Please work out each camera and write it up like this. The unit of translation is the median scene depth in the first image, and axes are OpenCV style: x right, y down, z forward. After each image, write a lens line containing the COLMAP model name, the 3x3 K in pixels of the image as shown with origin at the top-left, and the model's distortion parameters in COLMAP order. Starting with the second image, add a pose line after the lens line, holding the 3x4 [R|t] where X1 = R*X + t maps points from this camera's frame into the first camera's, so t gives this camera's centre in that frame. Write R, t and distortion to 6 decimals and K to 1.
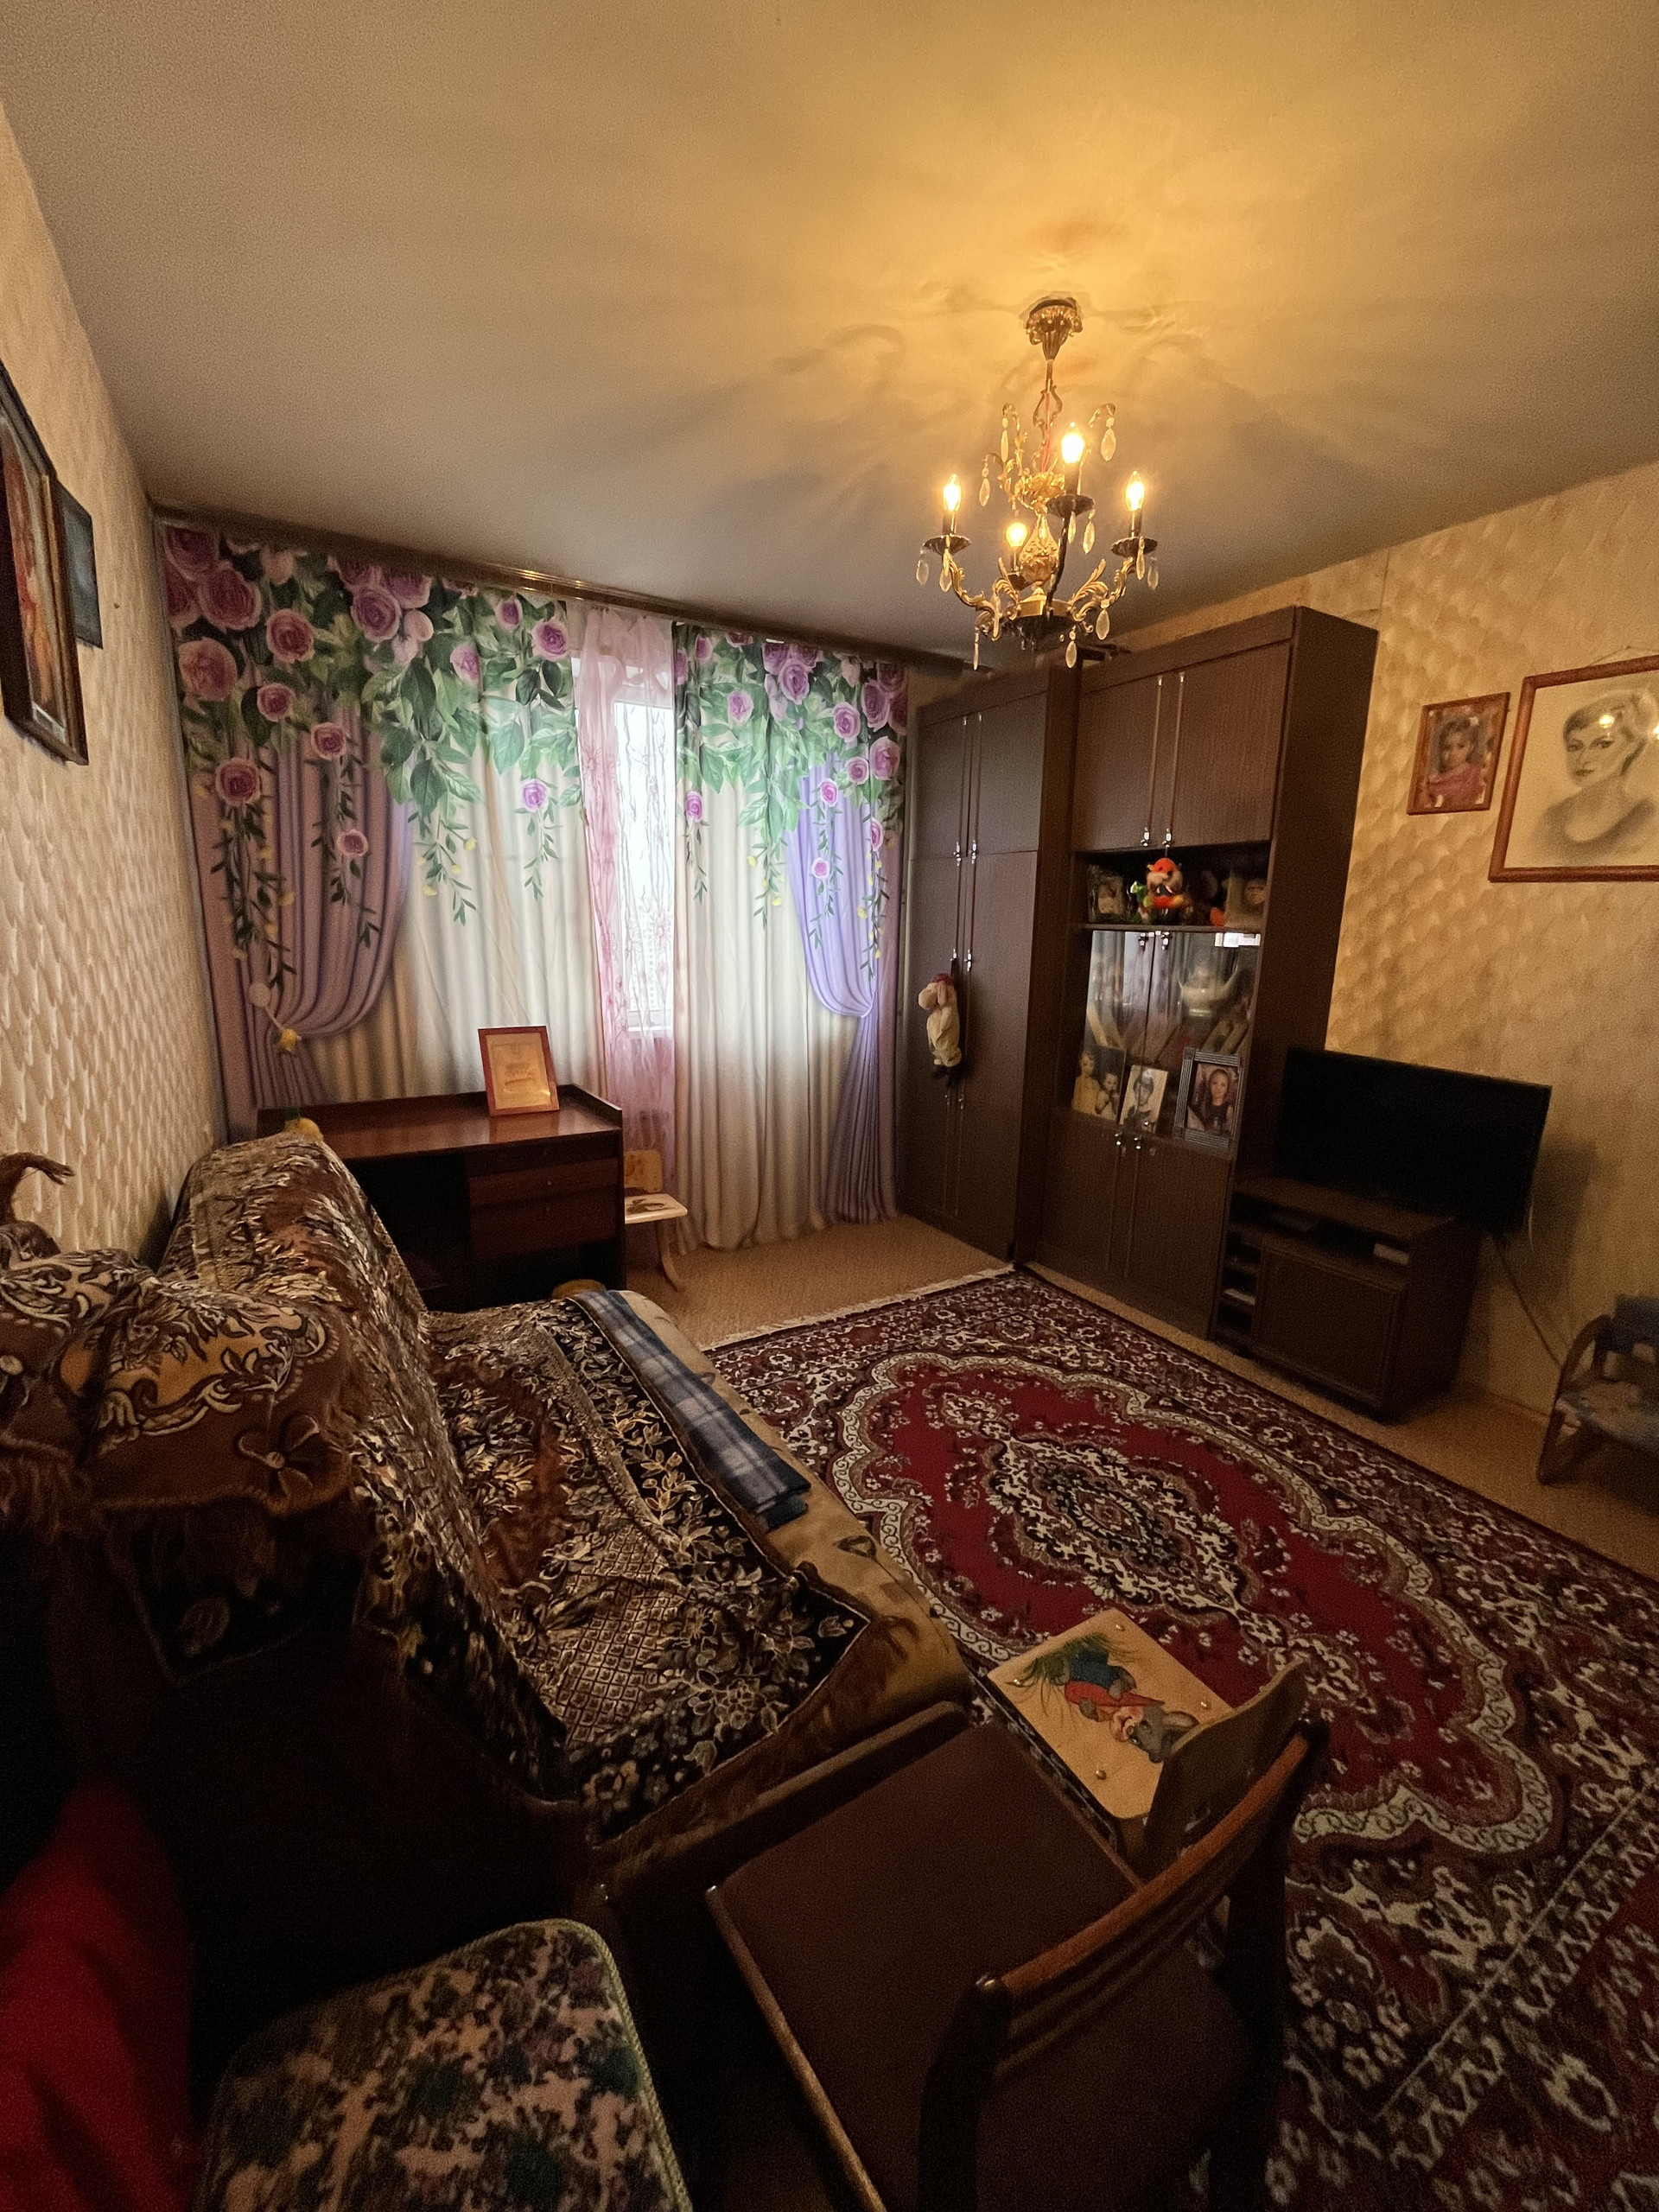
lens RADIAL K [[896.6, 0, 831.9], [0, 896.6, 1114.2], [0, 0, 1]] dist [-0.002219, -0.000150]
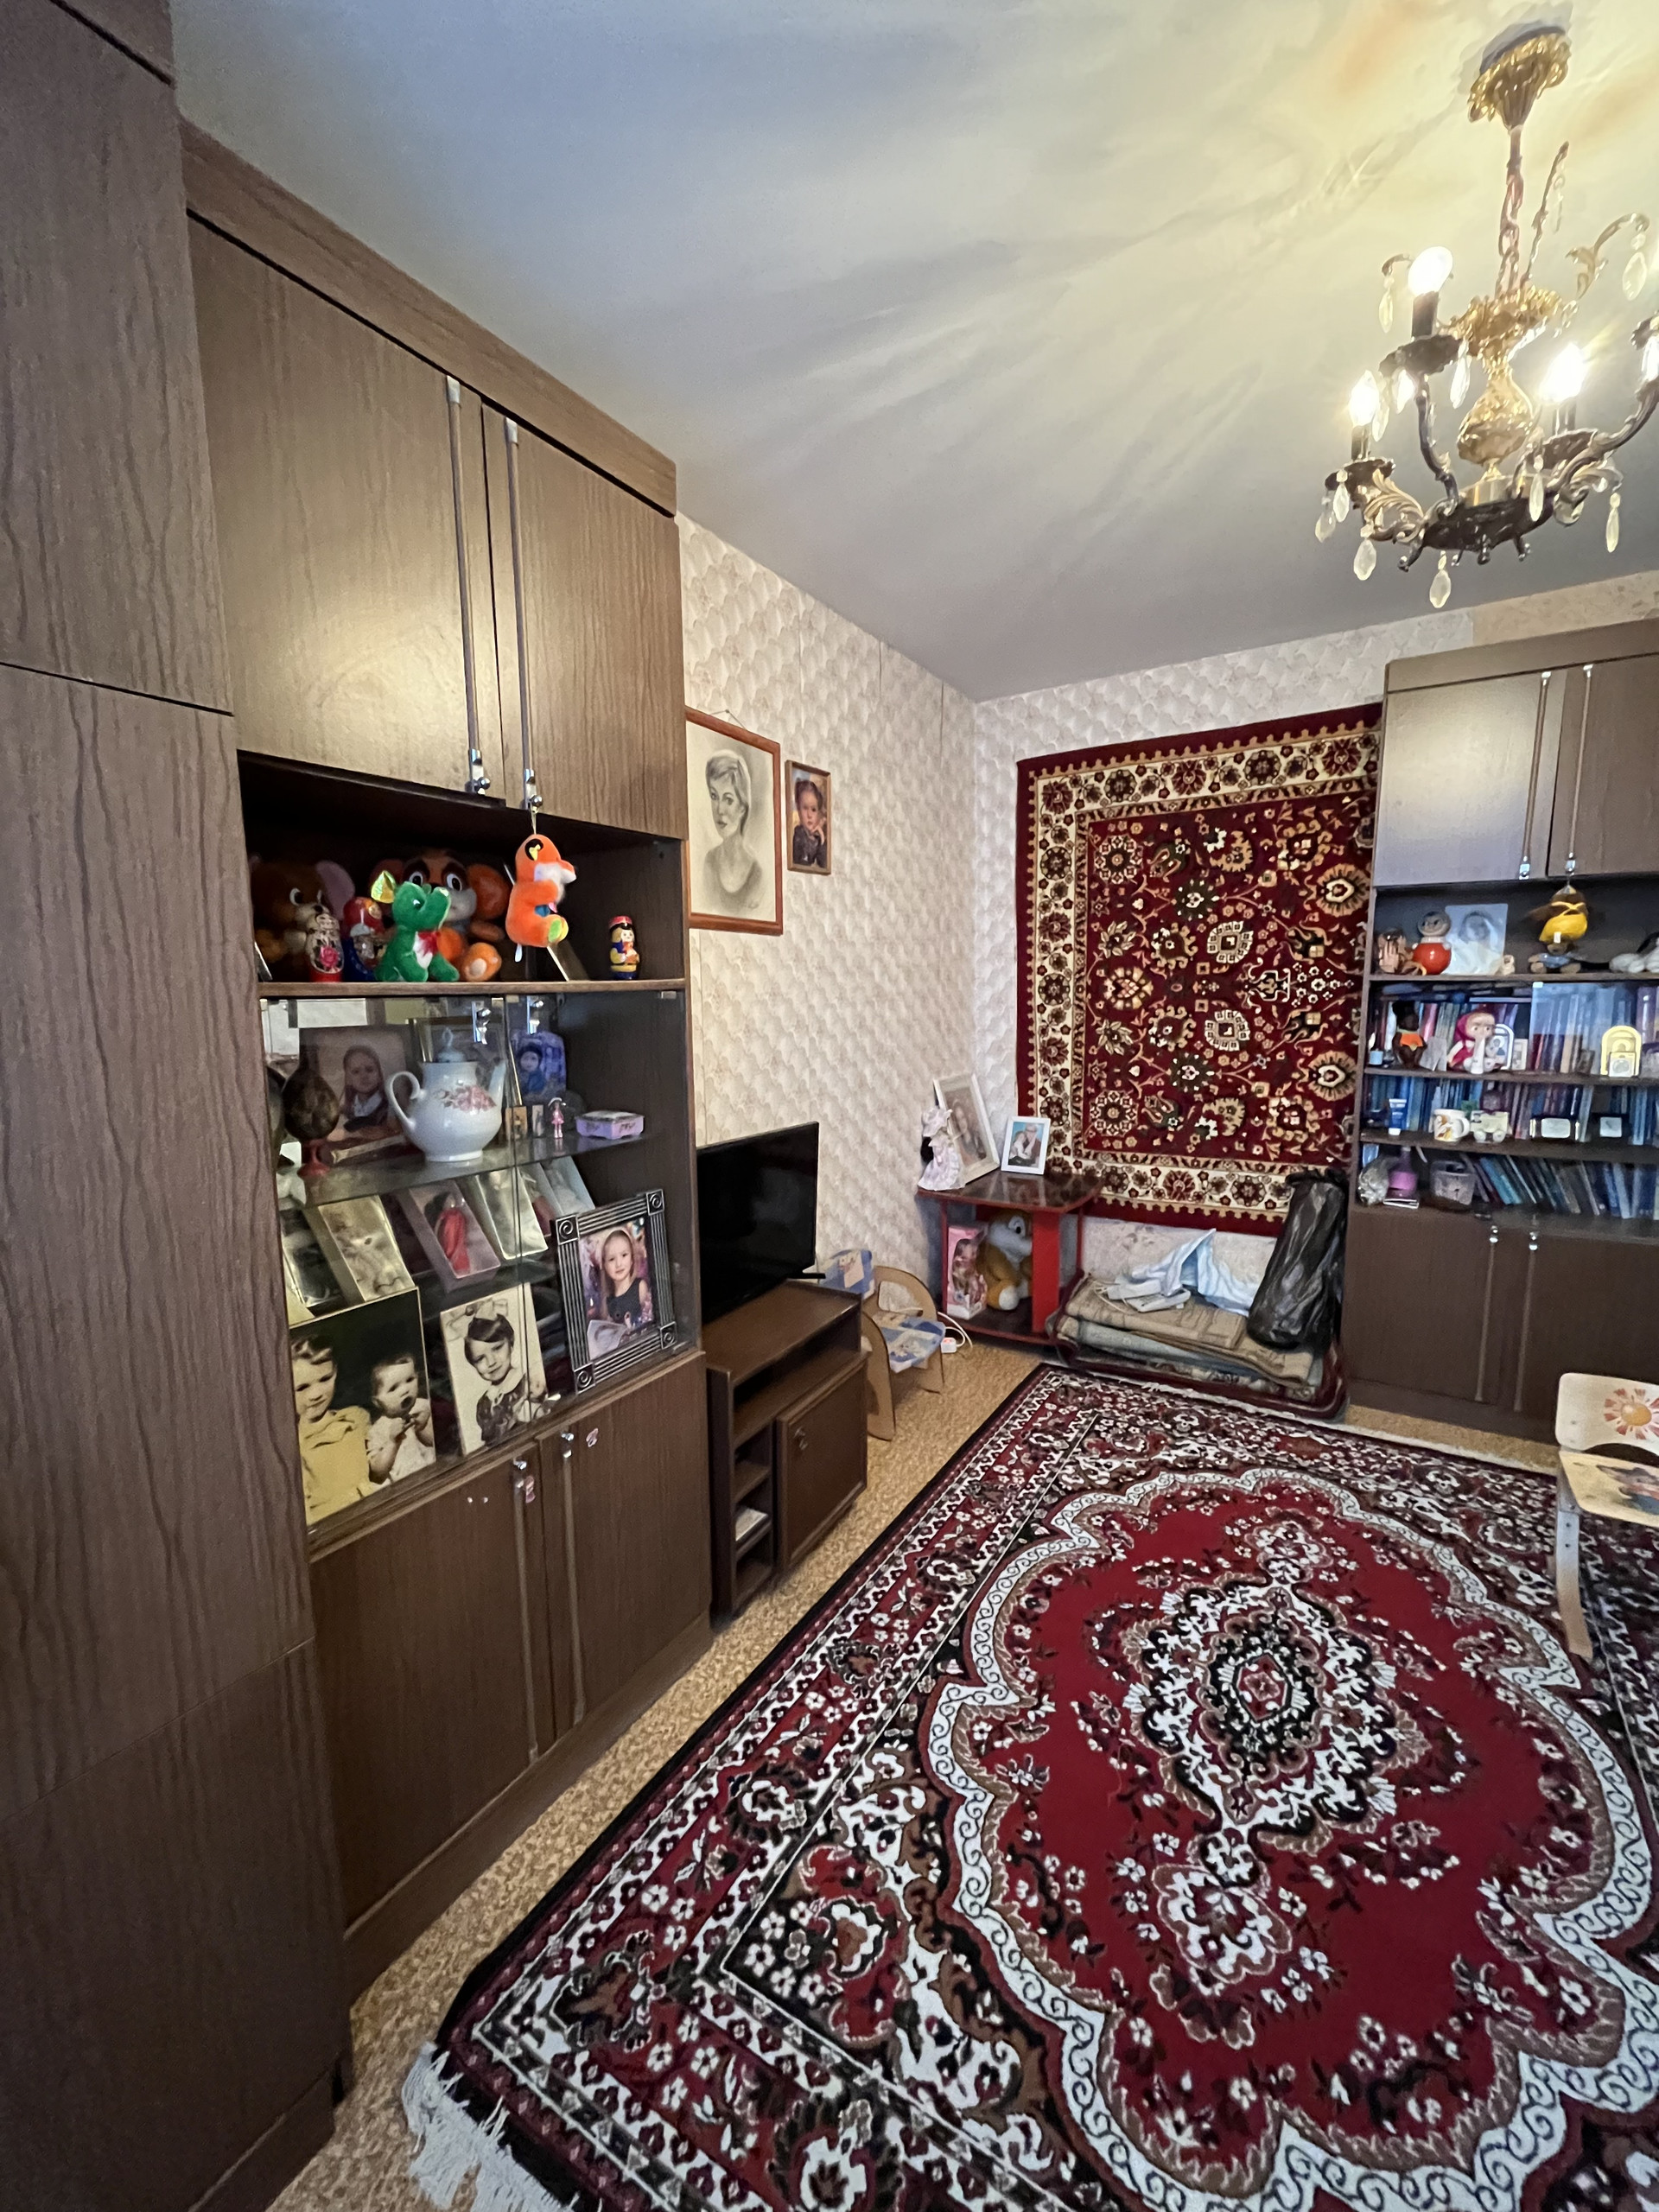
lens RADIAL K [[896.6, 0, 827.4], [0, 896.6, 1102.8], [0, 0, 1]] dist [-0.002219, -0.000150]
pose [[-0.459248, -0.130247, 0.878708, -0.132980], [0.192704, 0.951028, 0.241682, -0.280679], [-0.867154, 0.280323, -0.411658, 1.292031]]
